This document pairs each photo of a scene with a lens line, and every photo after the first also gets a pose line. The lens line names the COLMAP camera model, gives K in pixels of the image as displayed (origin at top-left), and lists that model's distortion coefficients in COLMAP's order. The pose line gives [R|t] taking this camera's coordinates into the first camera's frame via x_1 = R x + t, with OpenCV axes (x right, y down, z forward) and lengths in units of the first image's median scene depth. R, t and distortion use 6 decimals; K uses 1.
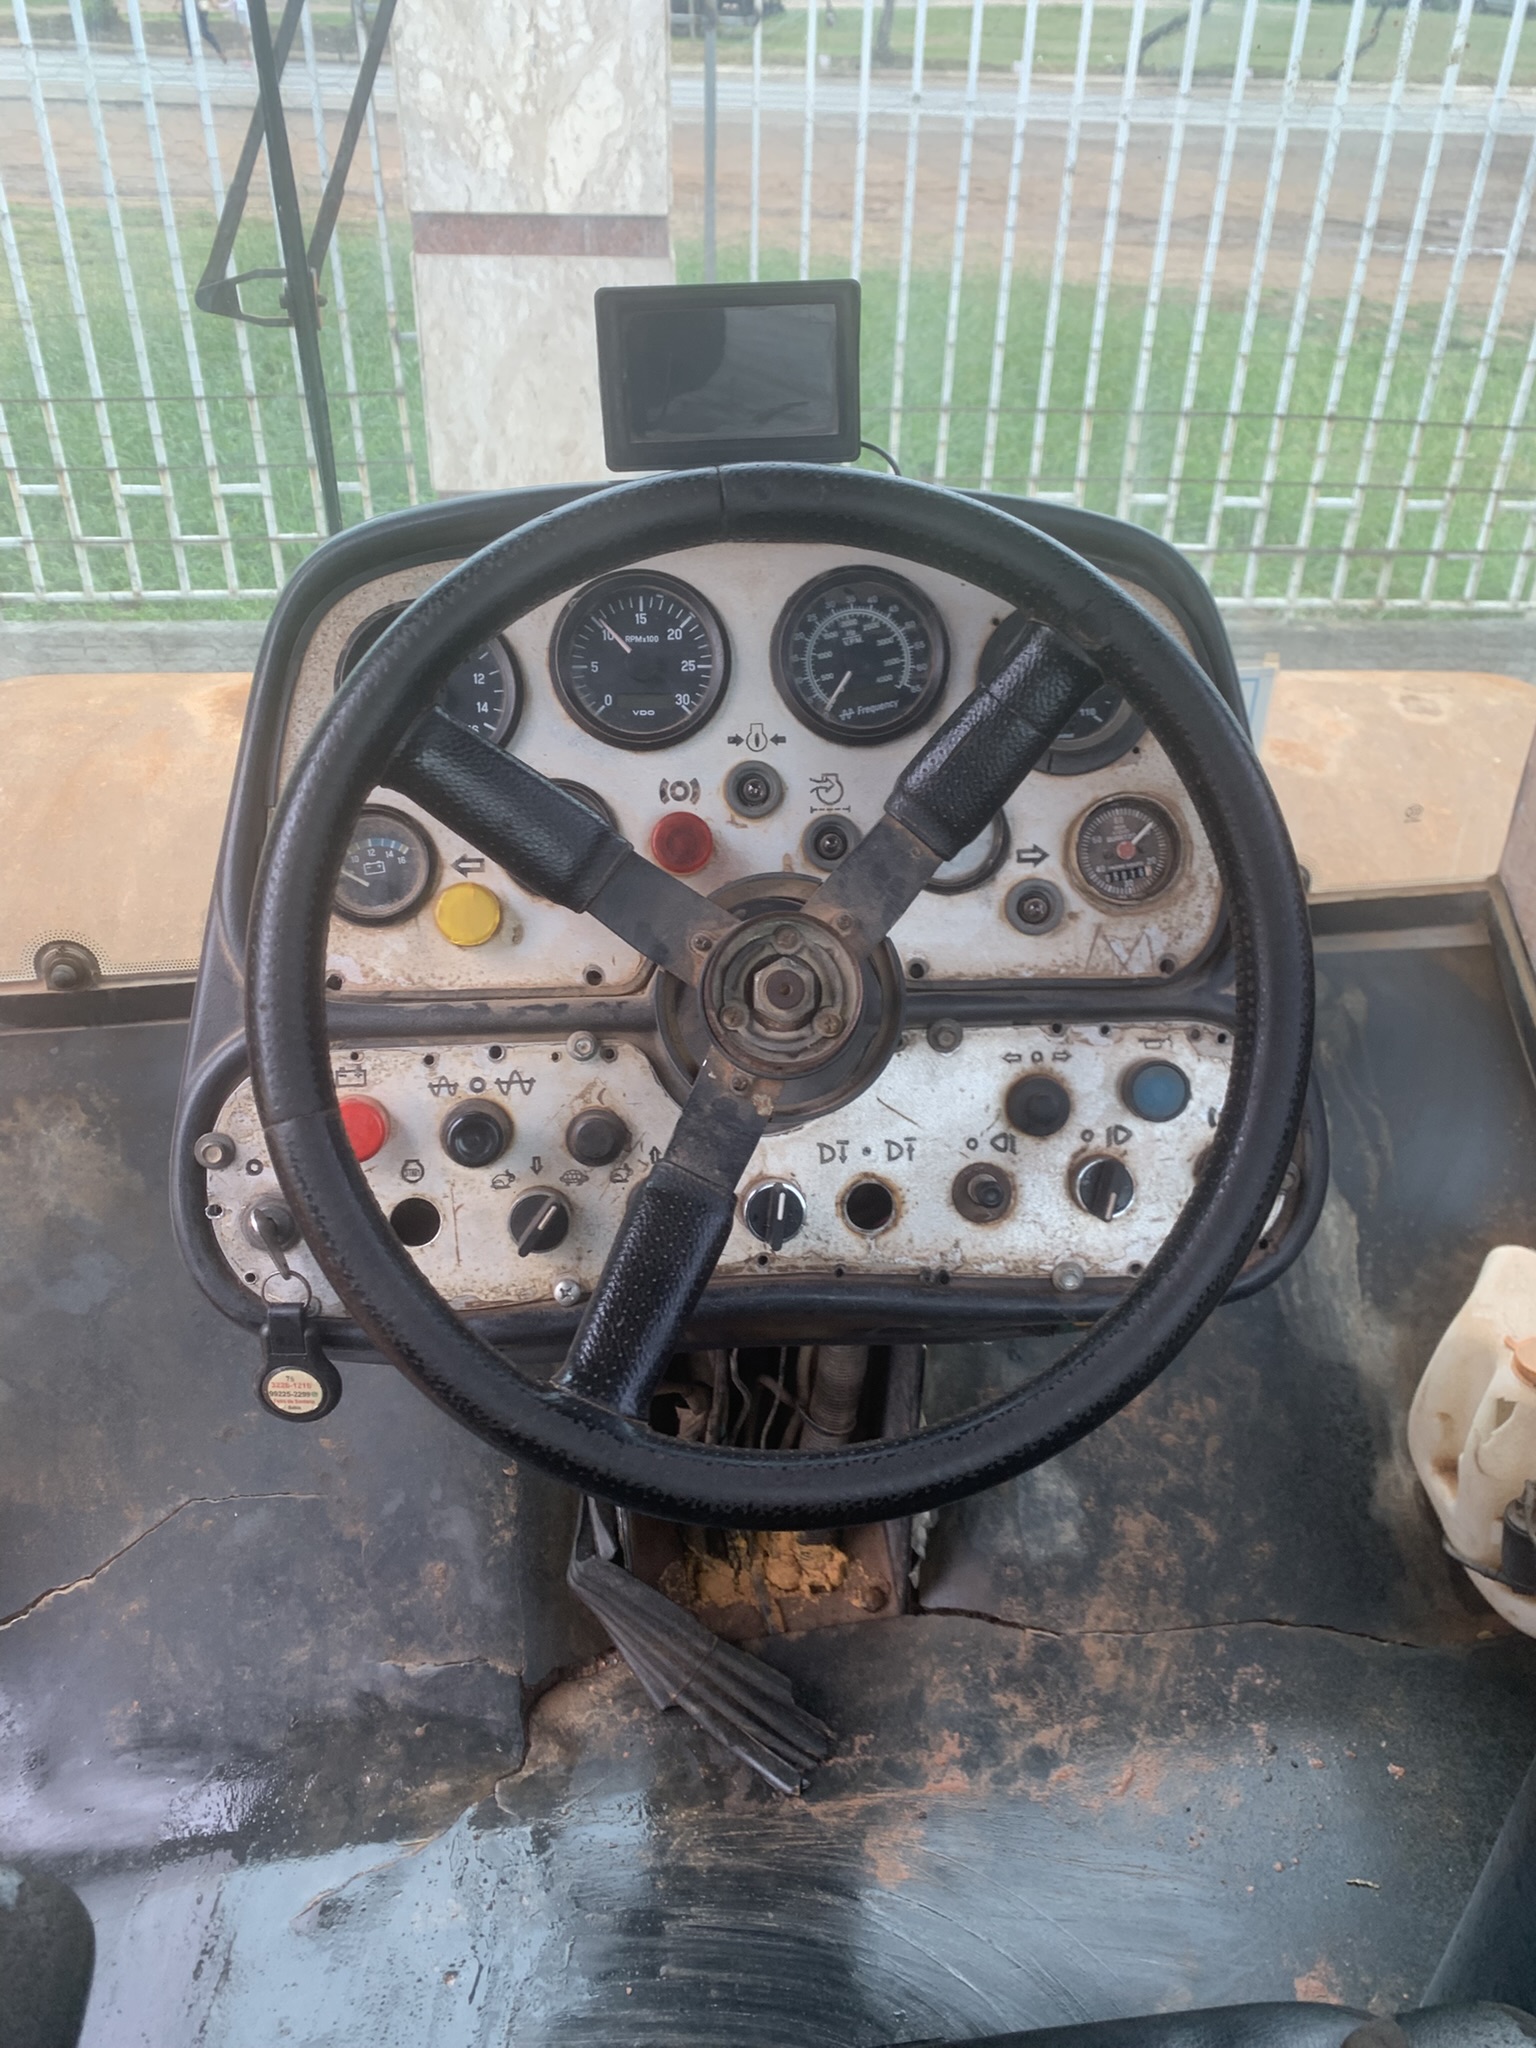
lens RADIAL K [[1591.8, 0, 758.3], [0, 1591.8, 1016.9], [0, 0, 1]] dist [0.012153, -0.002587]
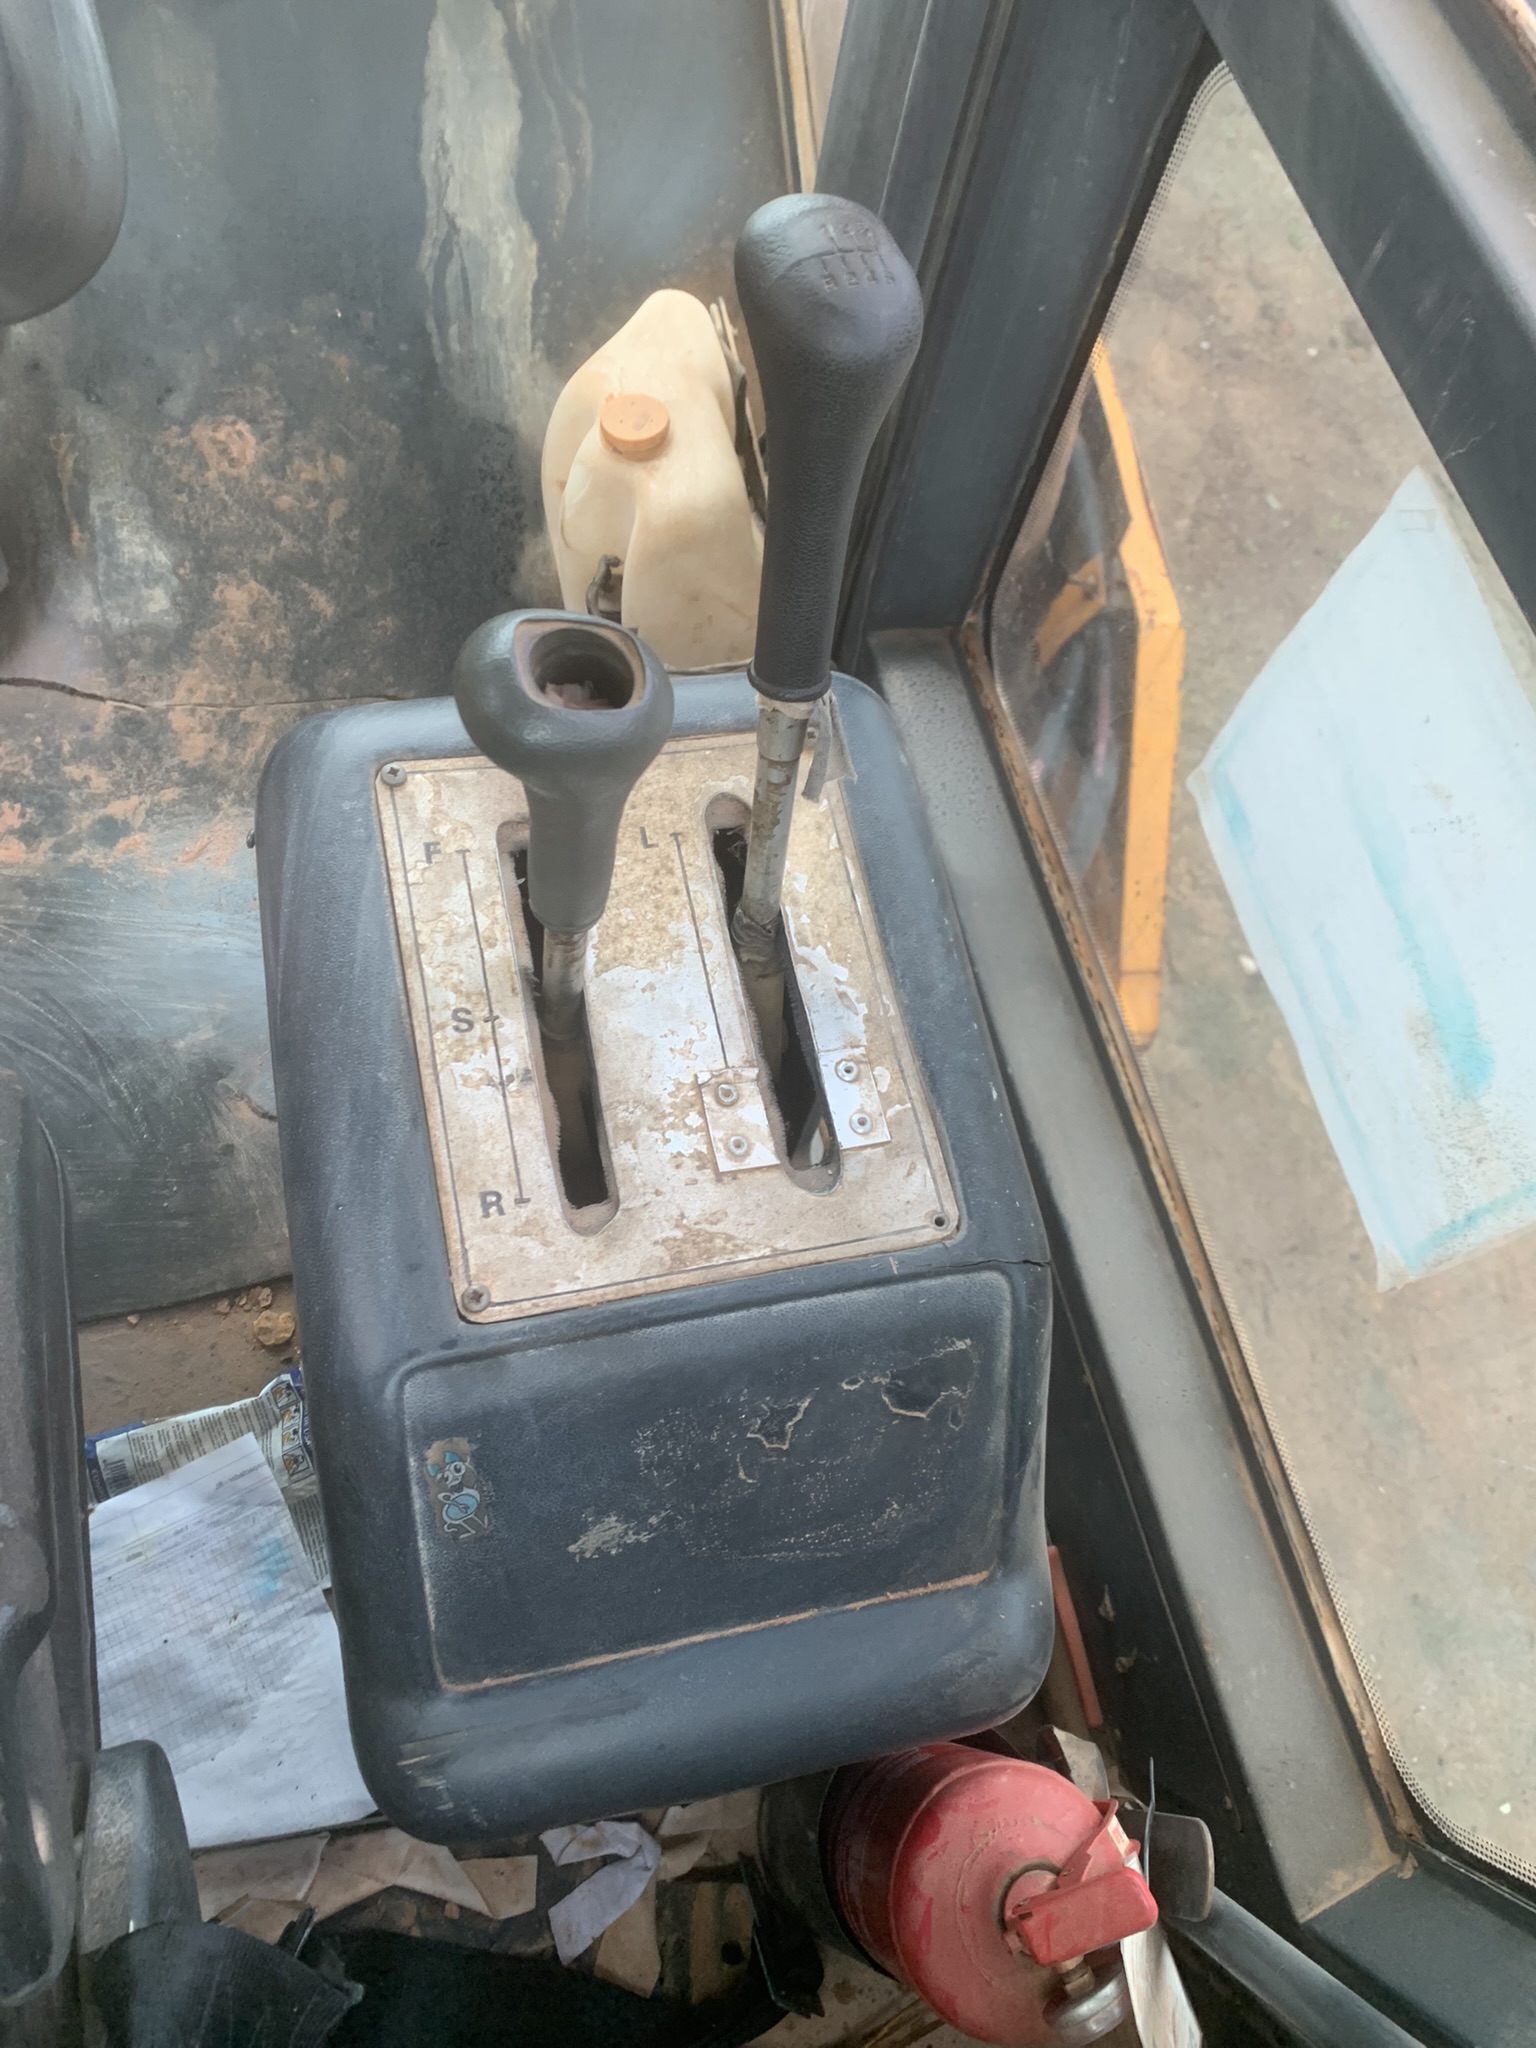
lens RADIAL K [[1585.6, 0, 768.0], [0, 1585.6, 1024.0], [0, 0, 1]] dist [0.007110, 0.001913]
pose [[0.976507, -0.031388, 0.213188, 0.326048], [-0.087493, 0.846361, 0.525374, 0.021506], [-0.196925, -0.531684, 0.823731, 0.057963]]
